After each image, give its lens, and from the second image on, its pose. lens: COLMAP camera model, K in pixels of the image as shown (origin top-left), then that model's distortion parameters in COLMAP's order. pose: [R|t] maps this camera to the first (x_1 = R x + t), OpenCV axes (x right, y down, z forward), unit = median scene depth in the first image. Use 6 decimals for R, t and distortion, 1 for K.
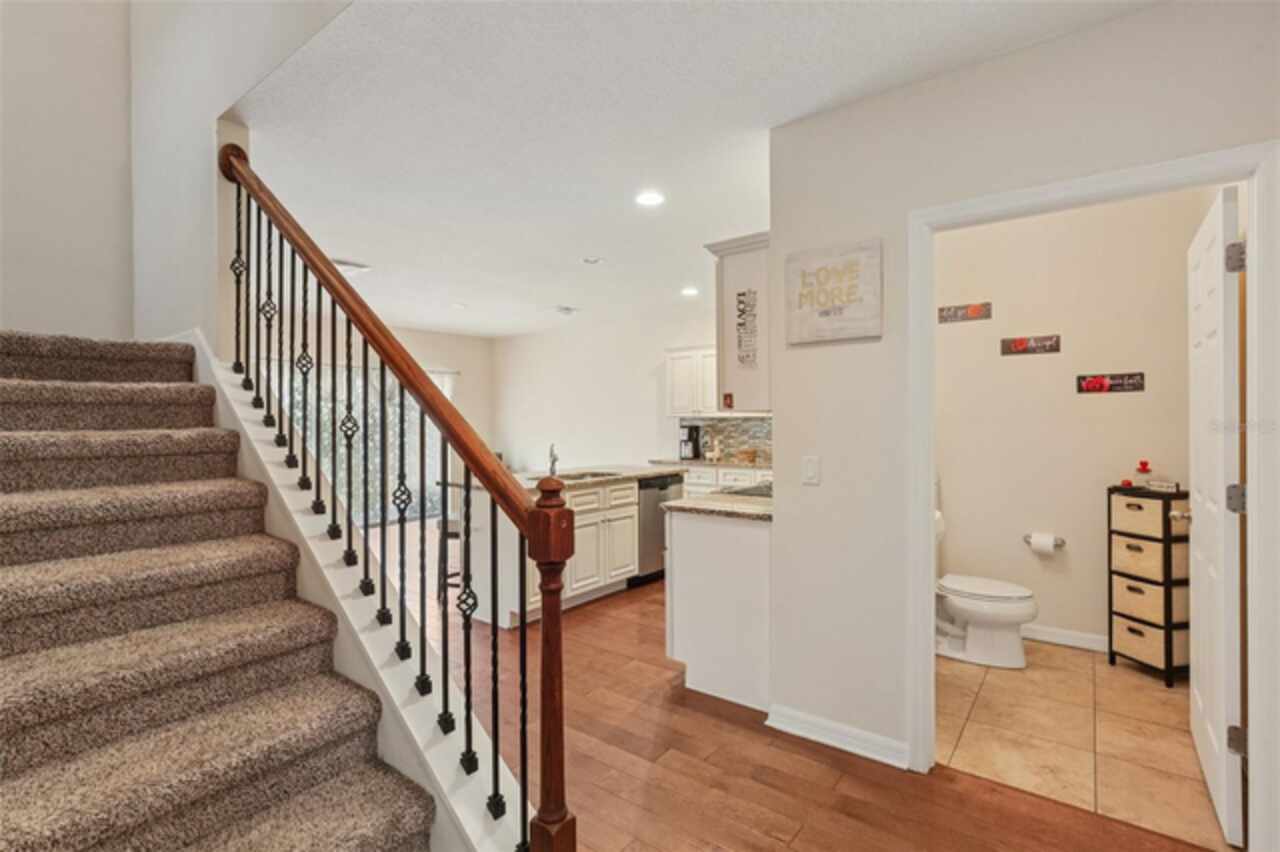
lens RADIAL K [[583.7, 0, 635.5], [0, 583.7, 413.6], [0, 0, 1]] dist [-0.015987, 0.000410]
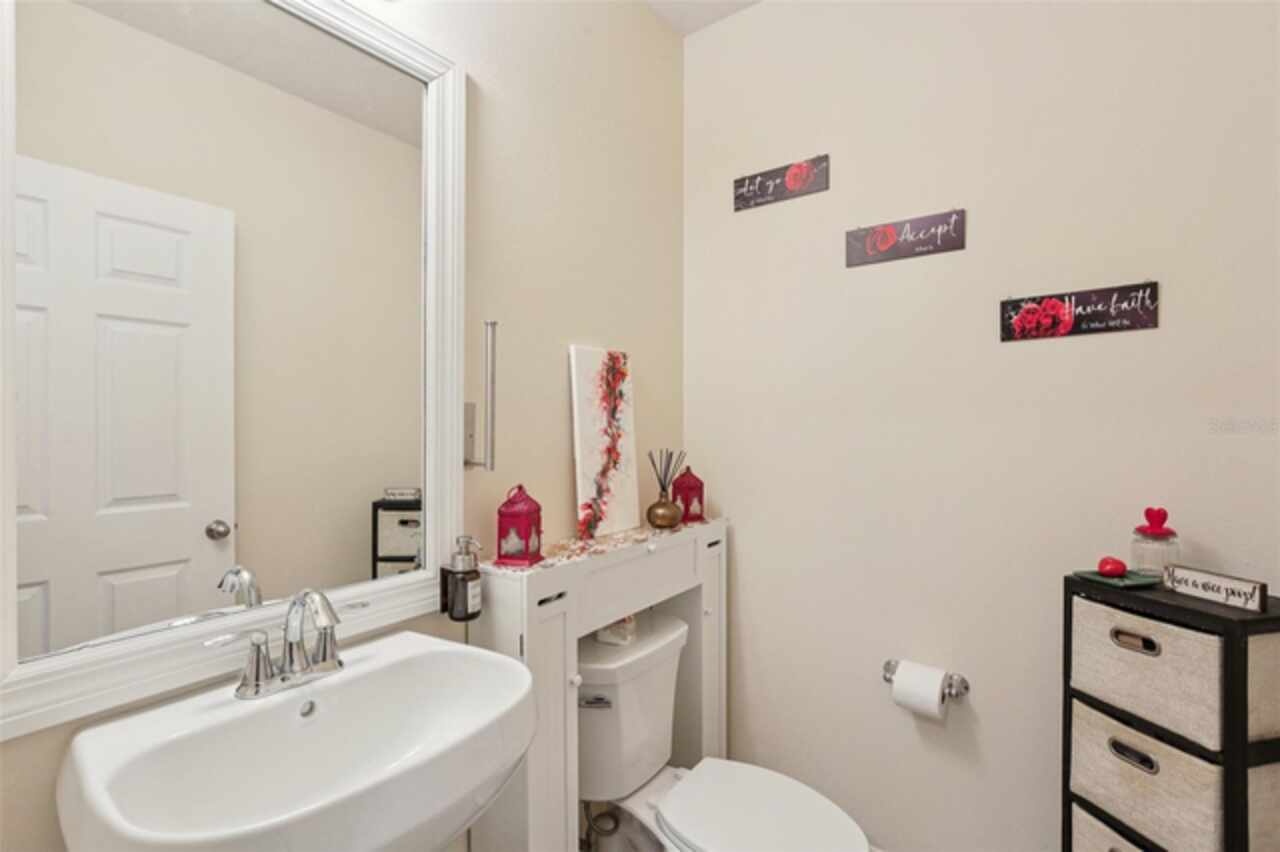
lens RADIAL K [[595.0, 0, 634.8], [0, 595.0, 432.1], [0, 0, 1]] dist [-0.016205, 0.000054]
pose [[0.999012, 0.001288, 0.044421, 0.632620], [-0.002202, 0.999787, 0.020530, 0.029668], [-0.044386, -0.020607, 0.998802, 0.765949]]
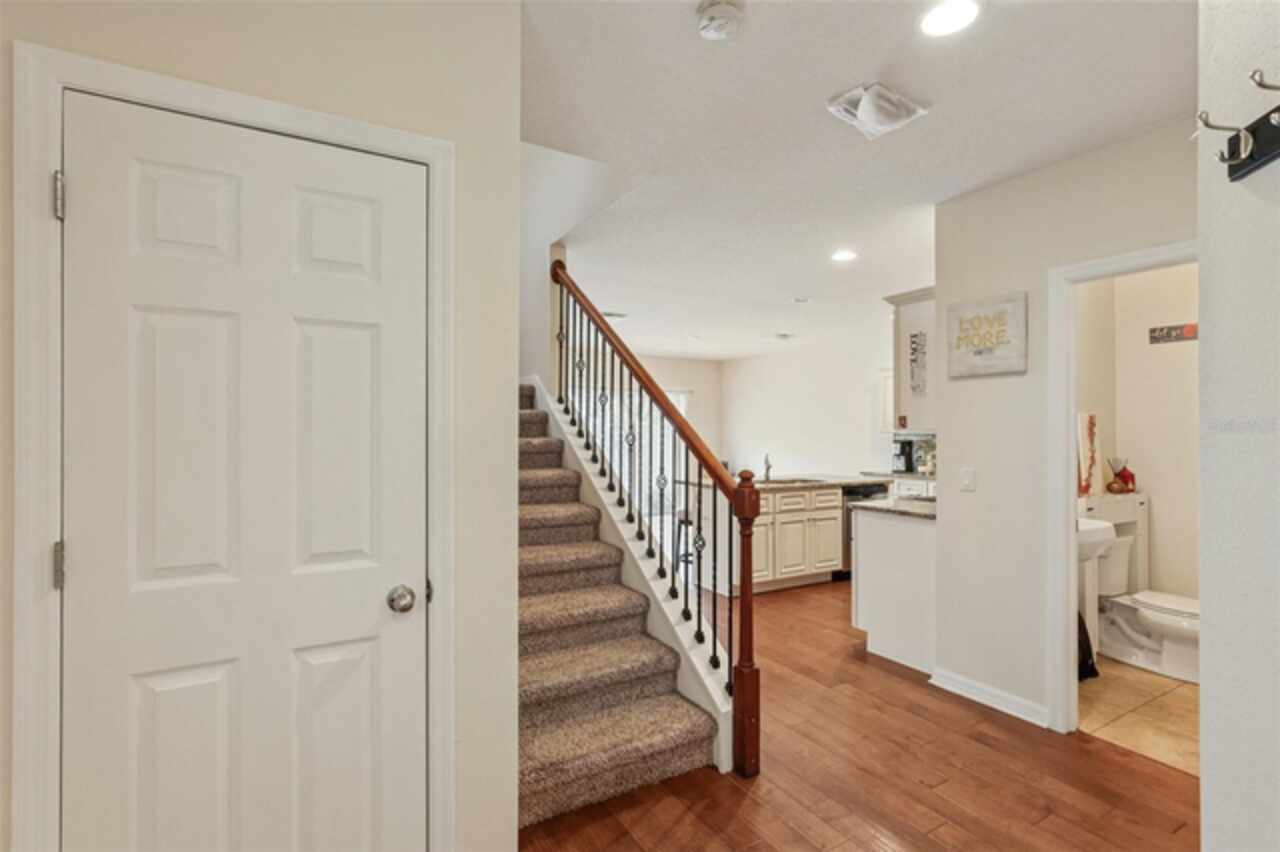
lens RADIAL K [[583.7, 0, 635.5], [0, 583.7, 413.6], [0, 0, 1]] dist [-0.015987, 0.000410]
pose [[0.925725, 0.000693, -0.378196, 0.110747], [-0.008000, 0.999810, -0.017751, -0.014233], [0.378112, 0.019458, 0.925555, -0.397684]]
